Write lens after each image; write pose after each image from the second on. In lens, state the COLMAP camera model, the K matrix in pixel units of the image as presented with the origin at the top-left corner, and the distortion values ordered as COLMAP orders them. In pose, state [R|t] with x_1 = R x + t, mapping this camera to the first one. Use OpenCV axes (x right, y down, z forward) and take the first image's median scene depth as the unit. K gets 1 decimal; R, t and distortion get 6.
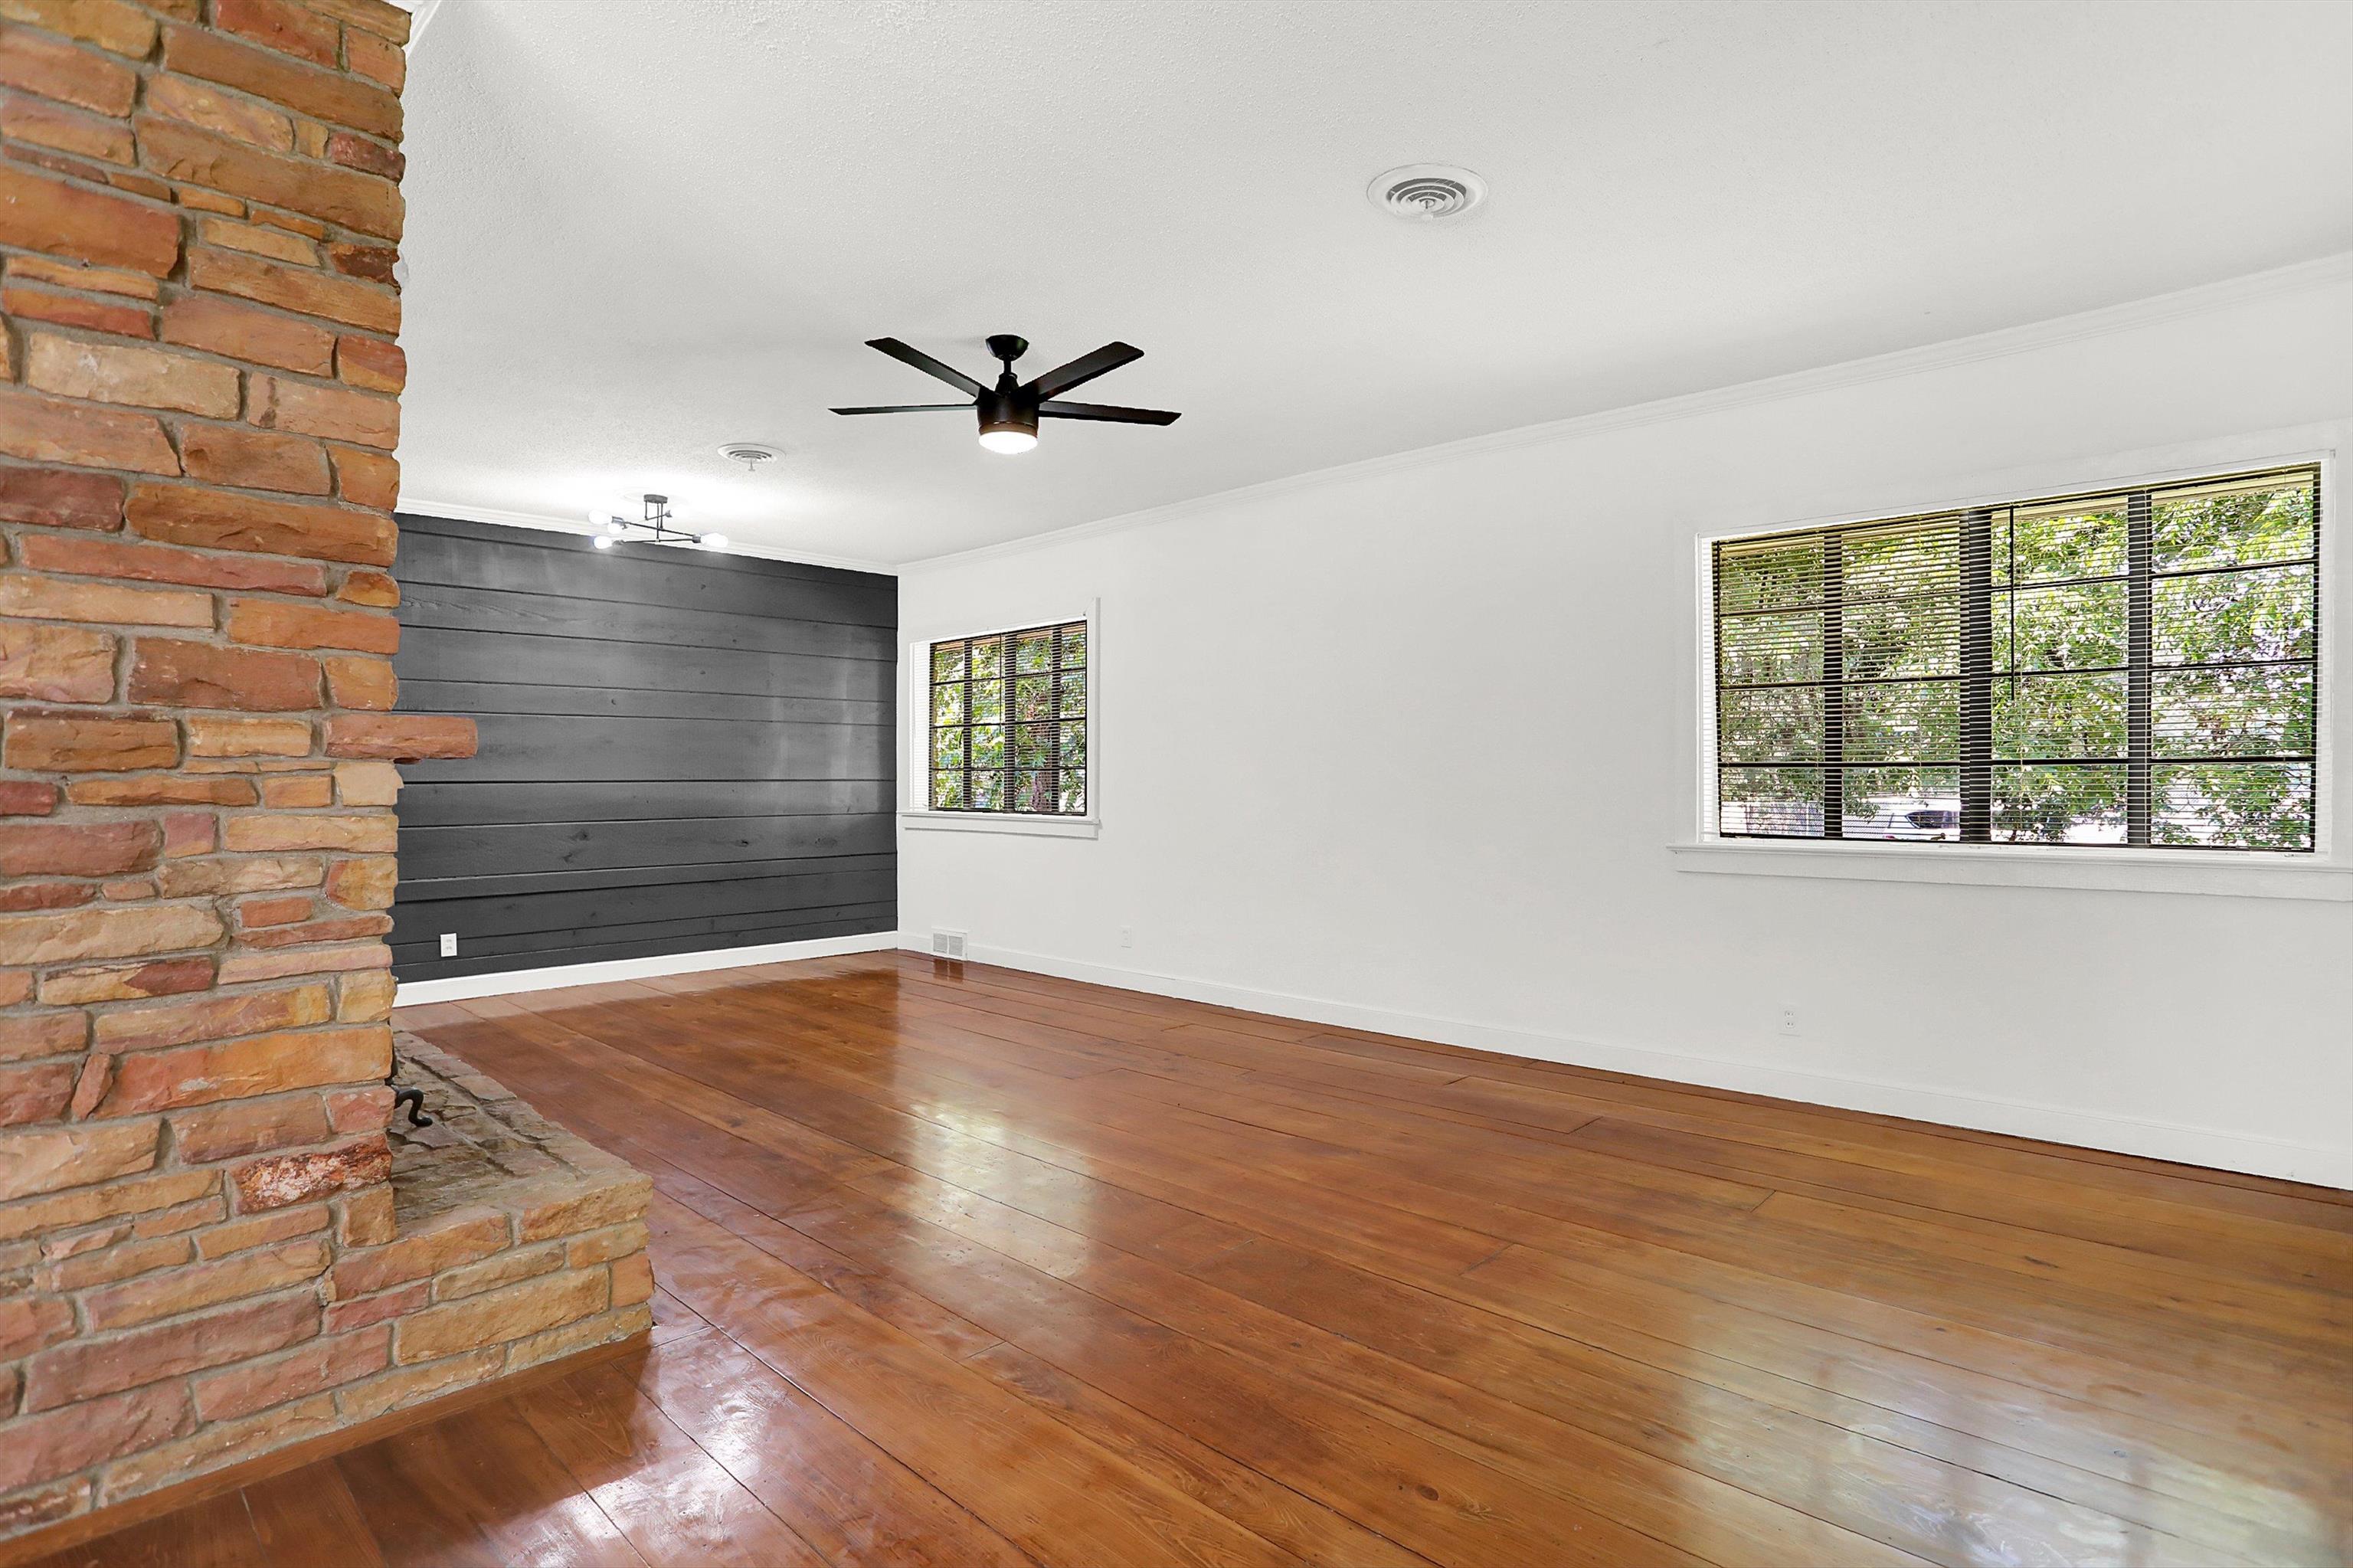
lens RADIAL K [[1135.8, 0, 1163.1], [0, 1135.8, 792.2], [0, 0, 1]] dist [-0.050936, 0.017557]
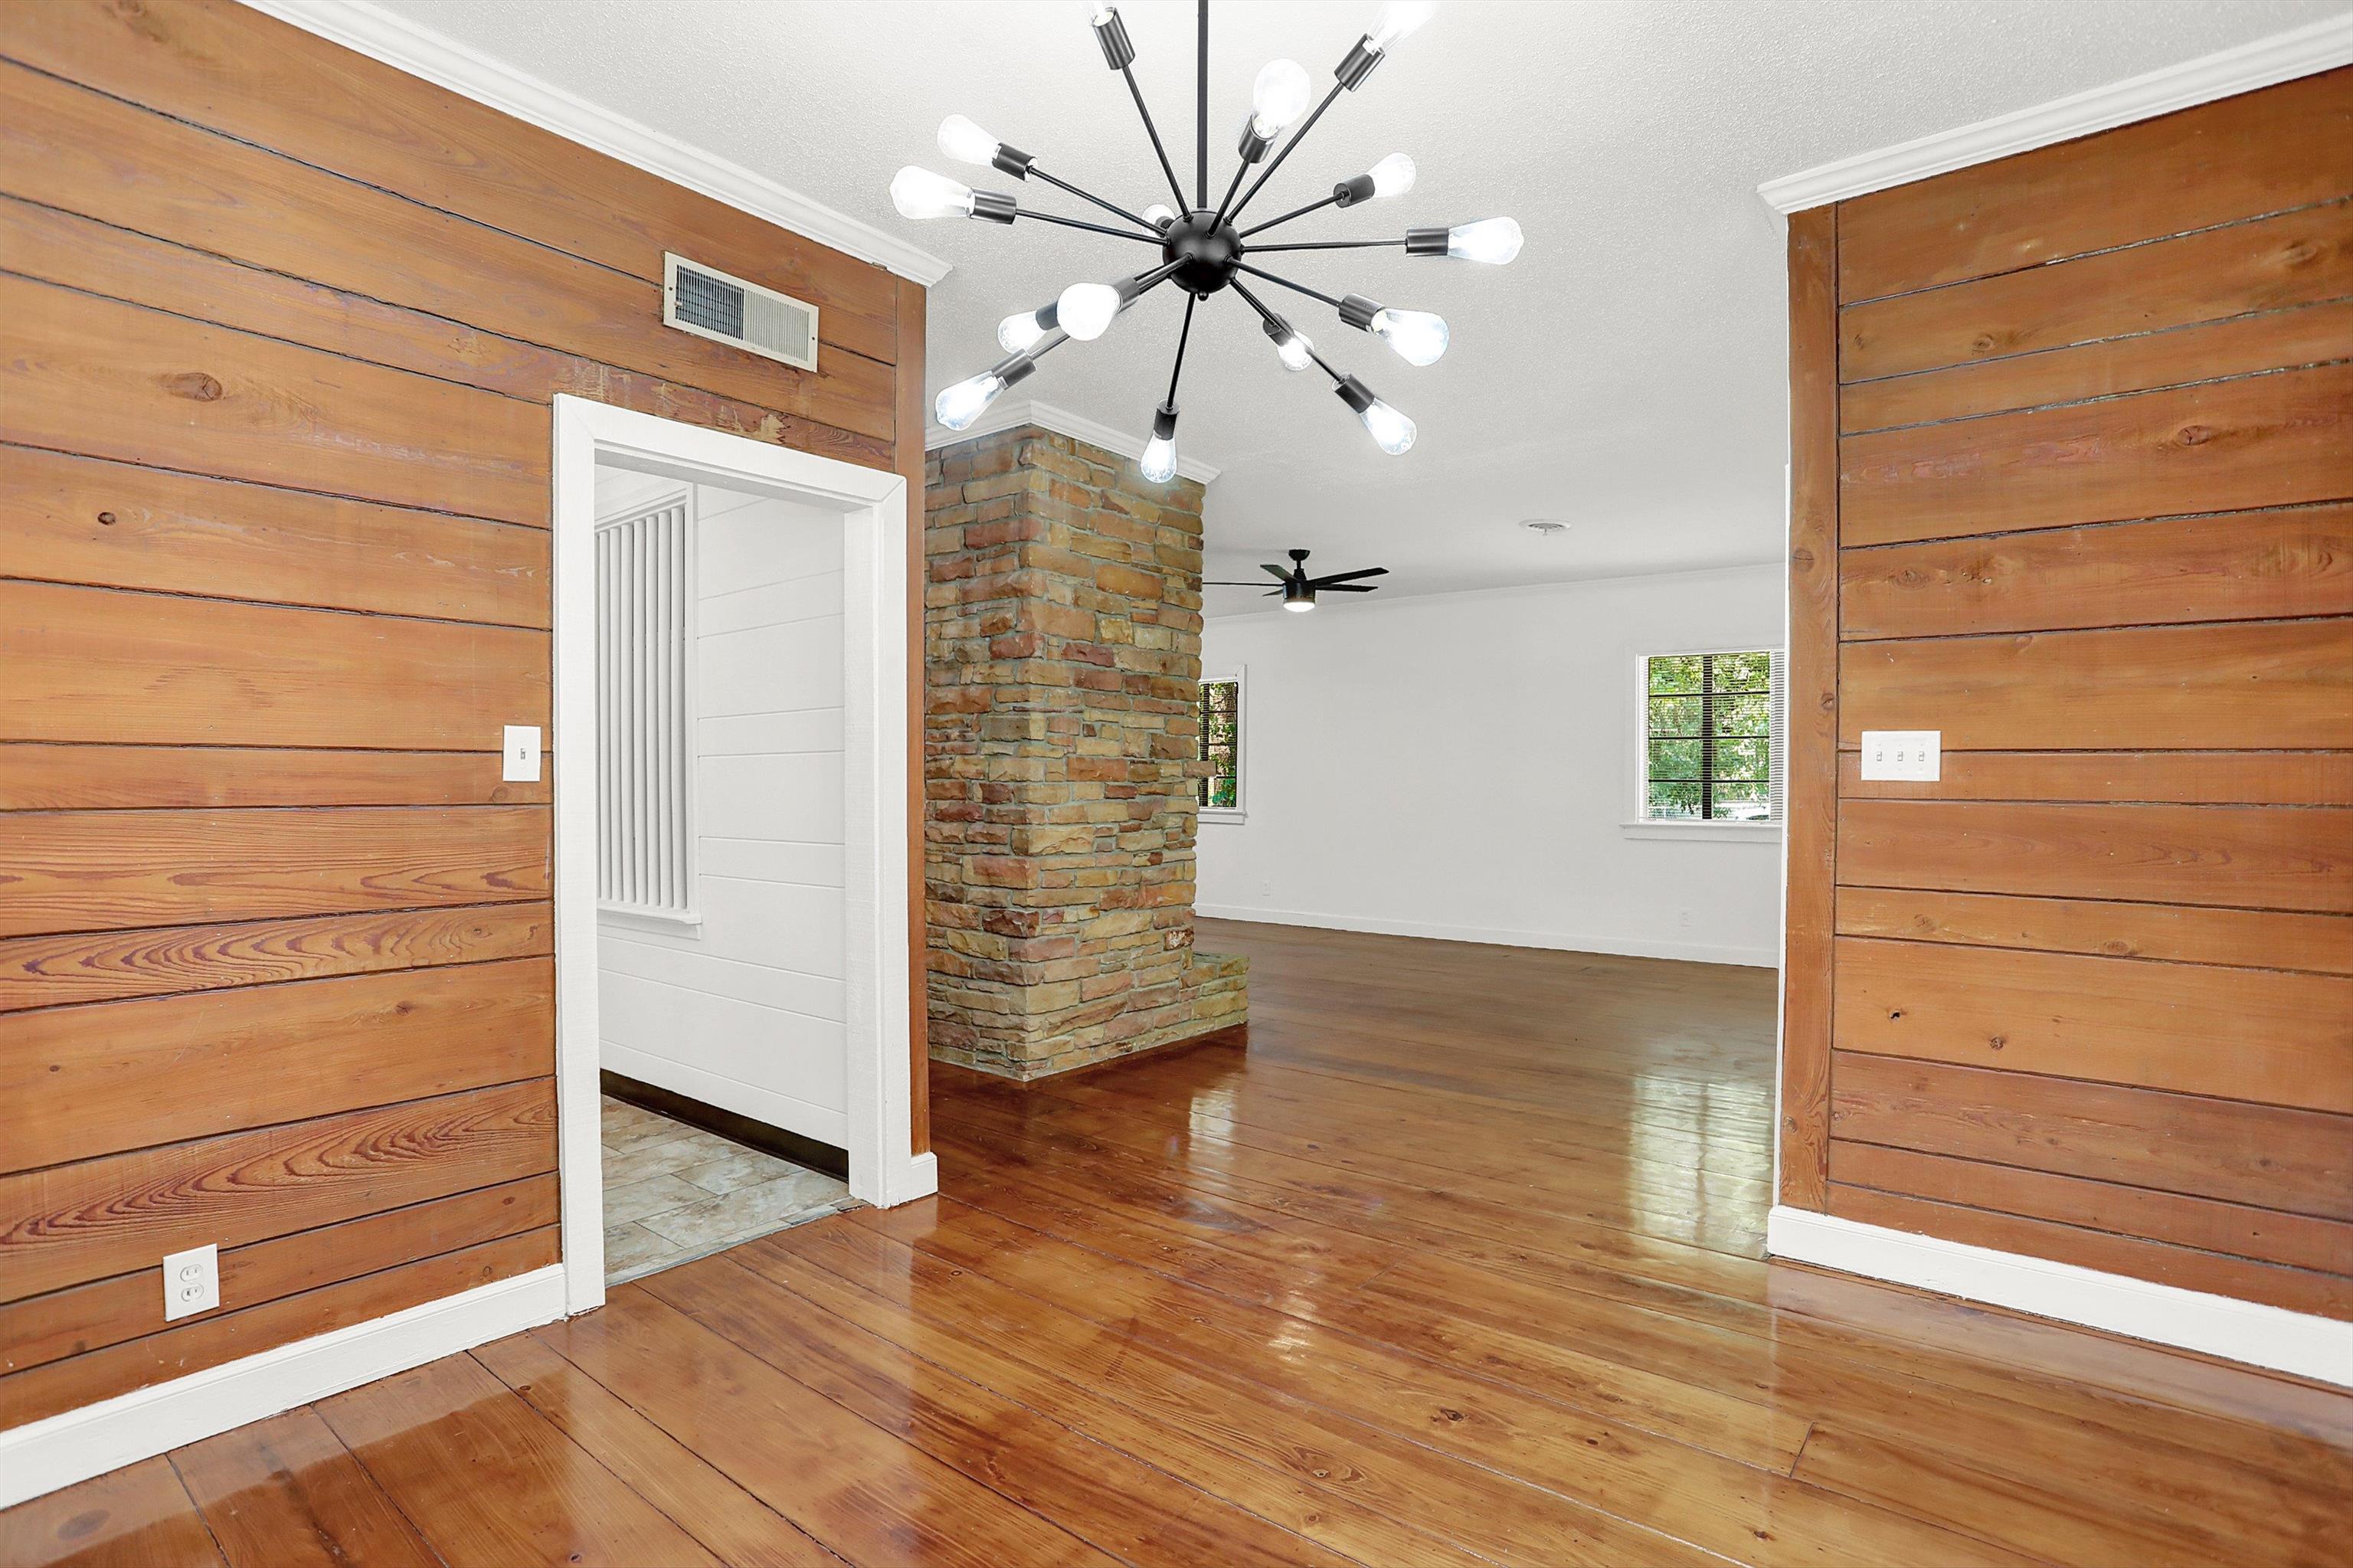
lens RADIAL K [[1135.8, 0, 1163.1], [0, 1135.8, 792.2], [0, 0, 1]] dist [-0.050936, 0.017557]
pose [[0.994260, 0.008264, 0.106669, -0.678036], [-0.007911, 0.999962, -0.003729, 0.008576], [-0.106696, 0.002864, 0.994288, -1.018922]]
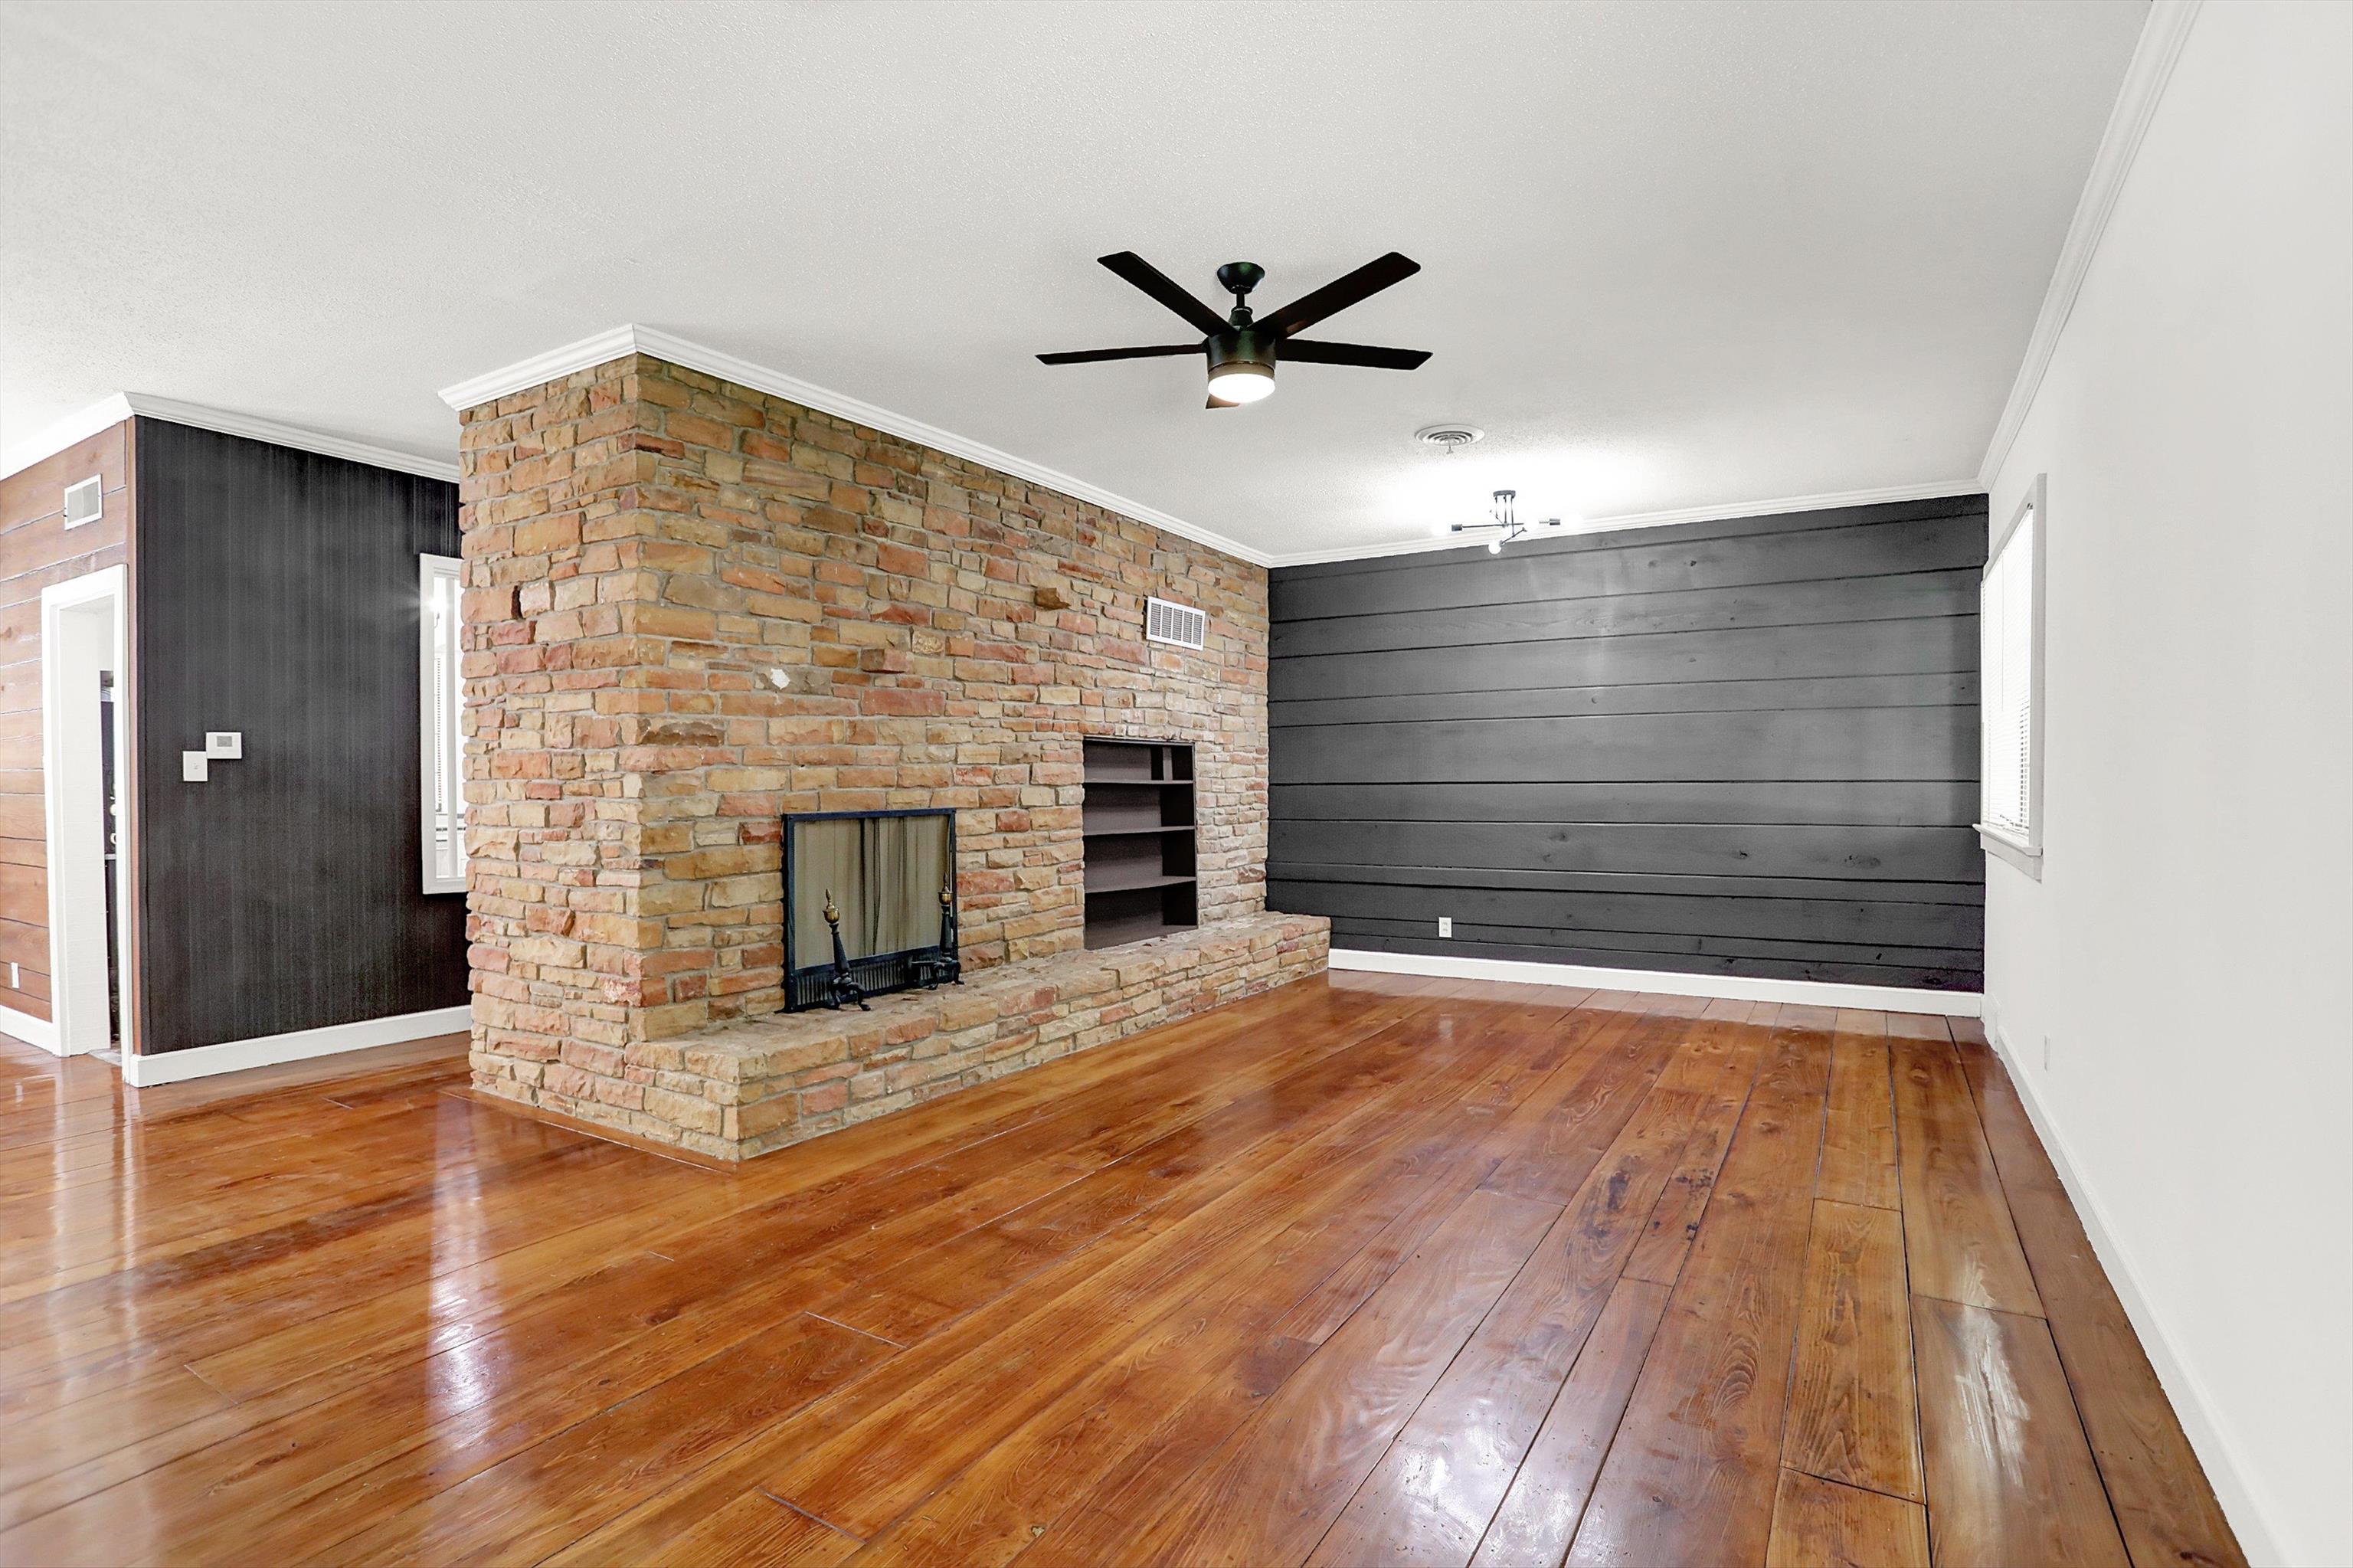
lens RADIAL K [[1154.7, 0, 1187.1], [0, 1154.7, 797.7], [0, 0, 1]] dist [-0.083575, 0.036729]
pose [[0.249493, 0.013359, -0.968285, 0.834578], [-0.008288, 0.999898, 0.011660, -0.010763], [0.968341, 0.005116, 0.249578, 0.903859]]
